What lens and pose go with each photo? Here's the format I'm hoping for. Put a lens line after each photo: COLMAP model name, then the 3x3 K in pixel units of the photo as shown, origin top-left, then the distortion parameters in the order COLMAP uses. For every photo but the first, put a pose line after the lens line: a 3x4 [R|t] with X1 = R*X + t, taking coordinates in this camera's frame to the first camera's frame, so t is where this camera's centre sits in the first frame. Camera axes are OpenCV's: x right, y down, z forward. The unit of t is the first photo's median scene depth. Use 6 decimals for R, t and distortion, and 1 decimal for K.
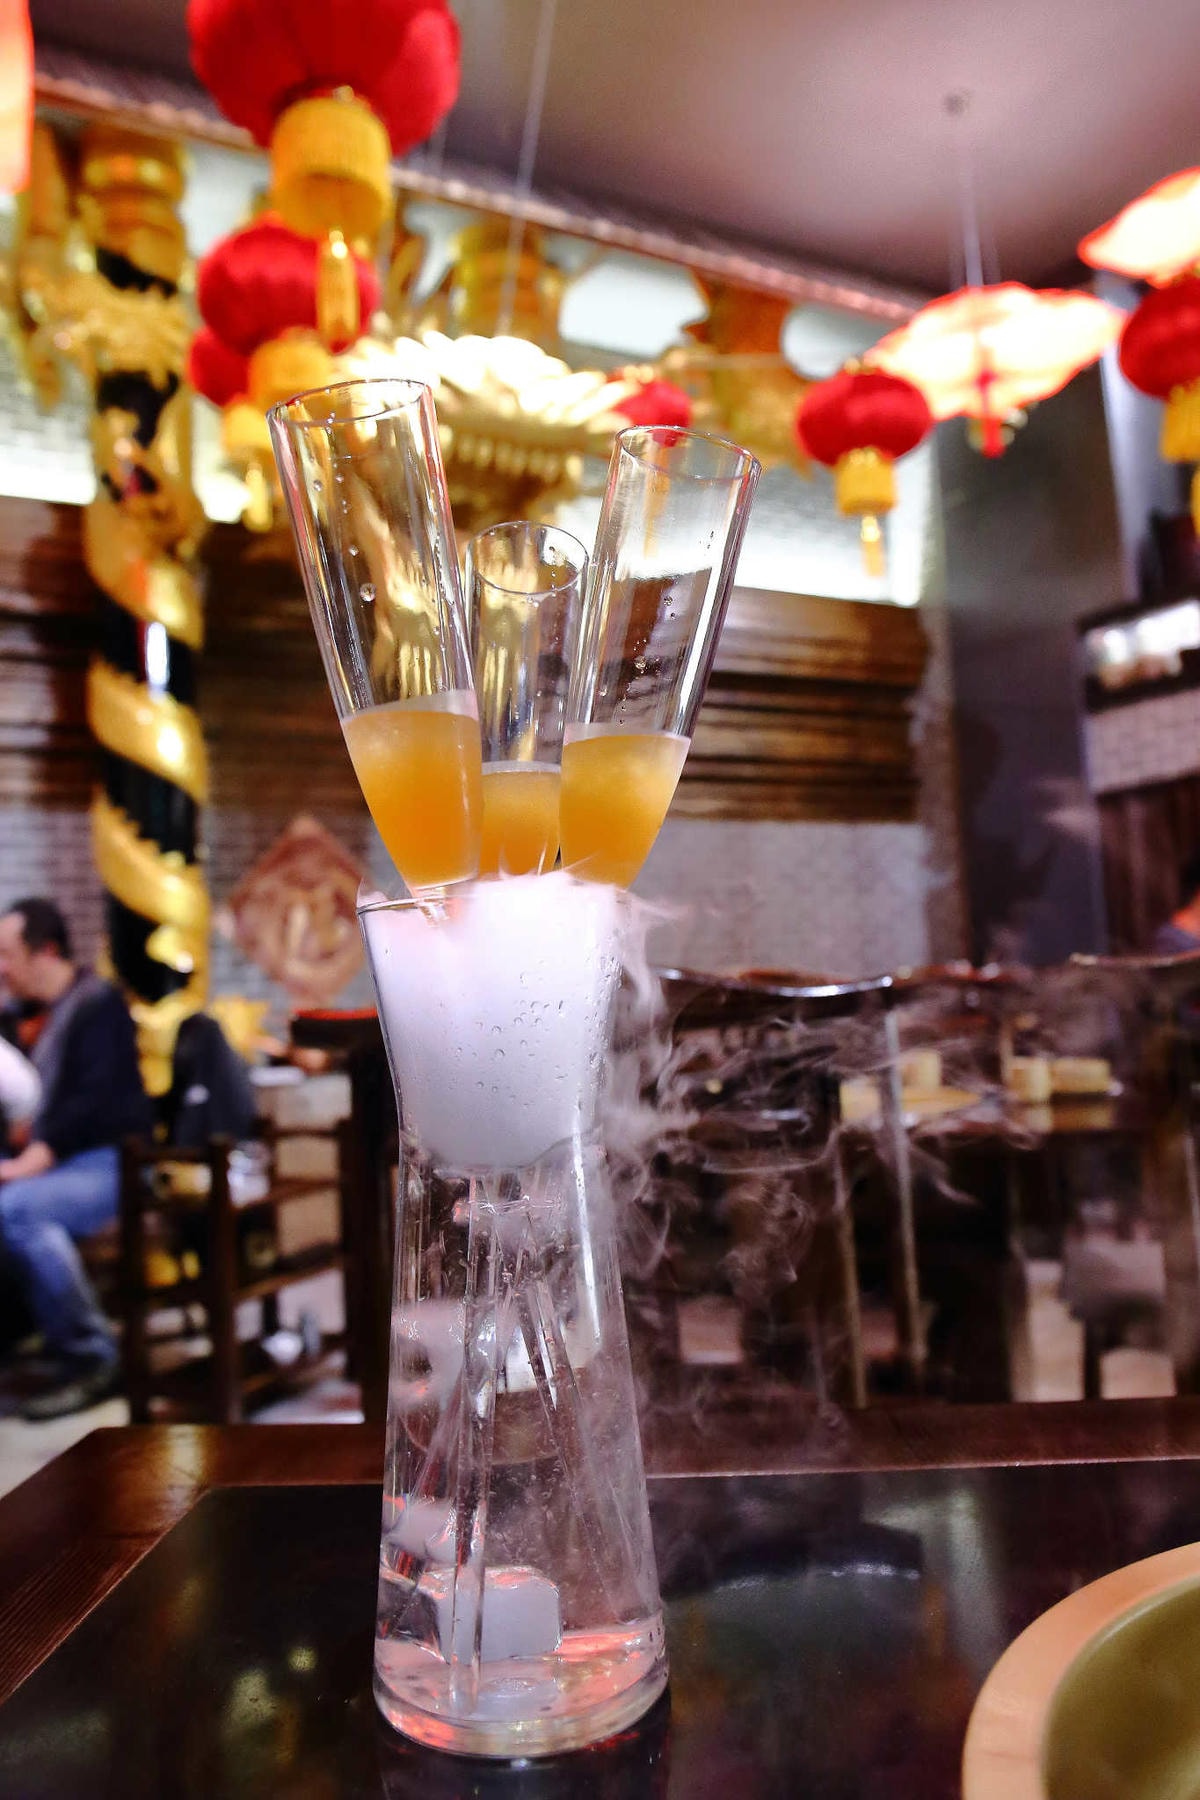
lens RADIAL K [[1454.8, 0, 600.0], [0, 1454.8, 900.0], [0, 0, 1]] dist [-0.120294, -0.004168]
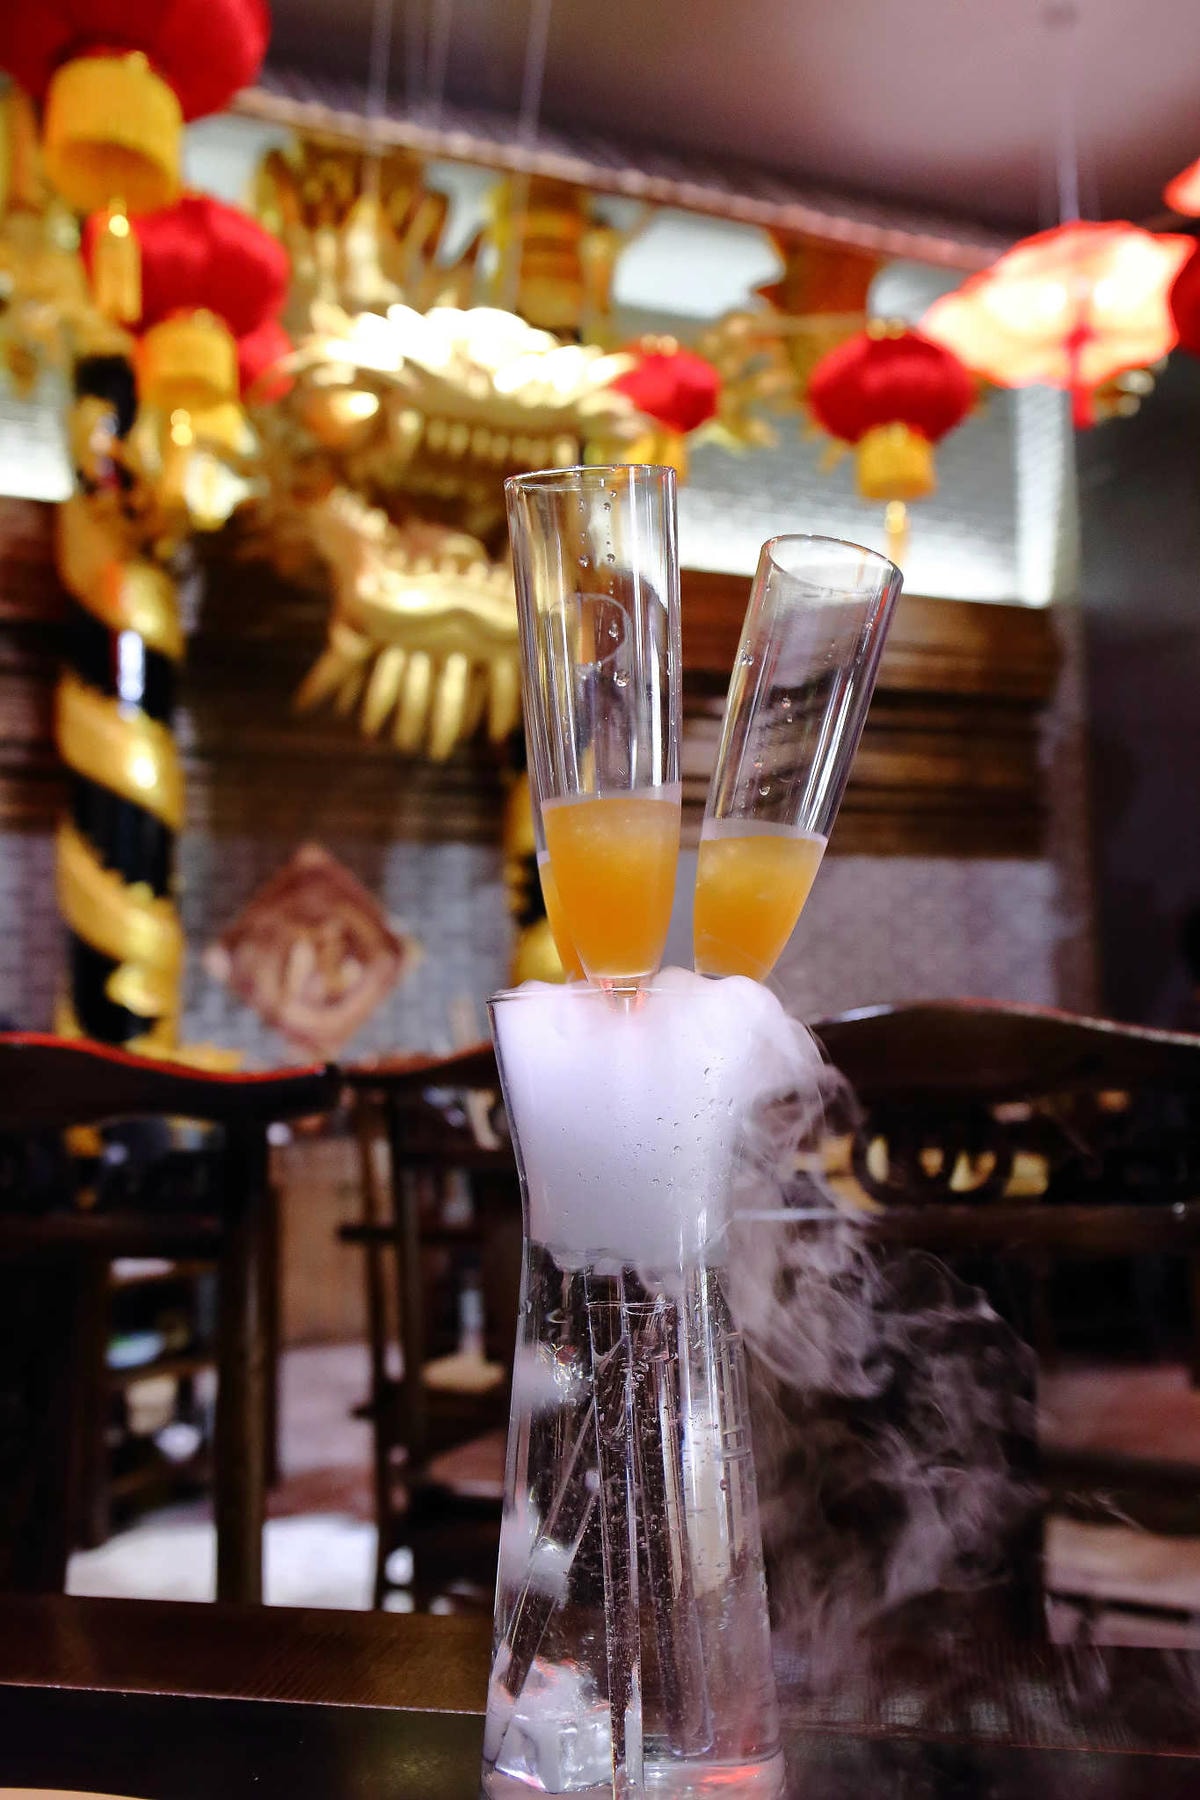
lens RADIAL K [[1641.7, 0, 600.0], [0, 1641.7, 900.0], [0, 0, 1]] dist [-0.103910, 0.007058]
pose [[0.990938, 0.015522, -0.133419, 0.117157], [-0.018413, 0.999621, -0.020466, -0.006553], [0.133051, 0.022737, 0.990848, 0.017584]]
